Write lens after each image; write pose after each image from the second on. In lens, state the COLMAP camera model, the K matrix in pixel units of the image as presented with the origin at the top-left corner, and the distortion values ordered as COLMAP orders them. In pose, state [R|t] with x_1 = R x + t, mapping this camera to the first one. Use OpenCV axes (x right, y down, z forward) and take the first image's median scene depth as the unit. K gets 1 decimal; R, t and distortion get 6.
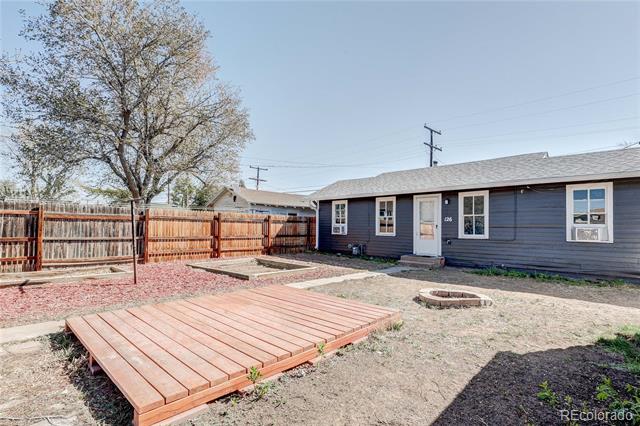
lens RADIAL K [[298.8, 0, 317.6], [0, 298.8, 214.9], [0, 0, 1]] dist [-0.000496, -0.000232]
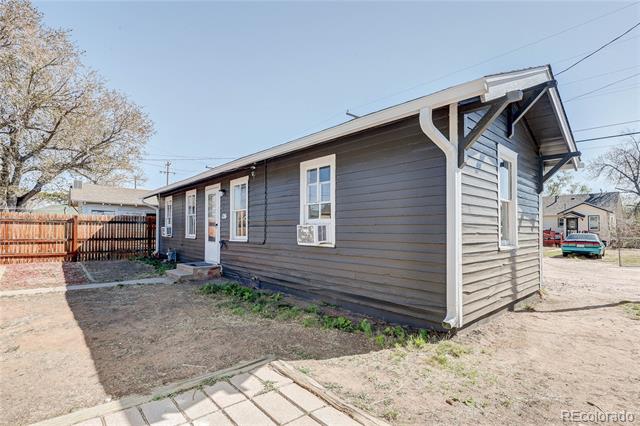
lens RADIAL K [[304.4, 0, 313.3], [0, 304.4, 213.9], [0, 0, 1]] dist [-0.019561, 0.000017]
pose [[0.997667, -0.013375, -0.066939, 0.803931], [0.012743, 0.999870, -0.009856, 0.022179], [0.067062, 0.008980, 0.997708, 0.276600]]
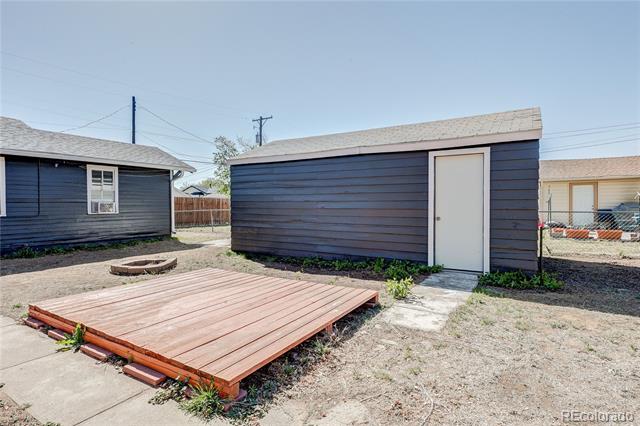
lens RADIAL K [[340.5, 0, 320.0], [0, 340.5, 213.0], [0, 0, 1]] dist [-0.002815, -0.000664]
pose [[-0.236806, -0.032227, 0.971022, -0.554266], [-0.032683, 0.999148, 0.025190, 0.019731], [-0.971007, -0.025771, -0.237658, 0.398519]]
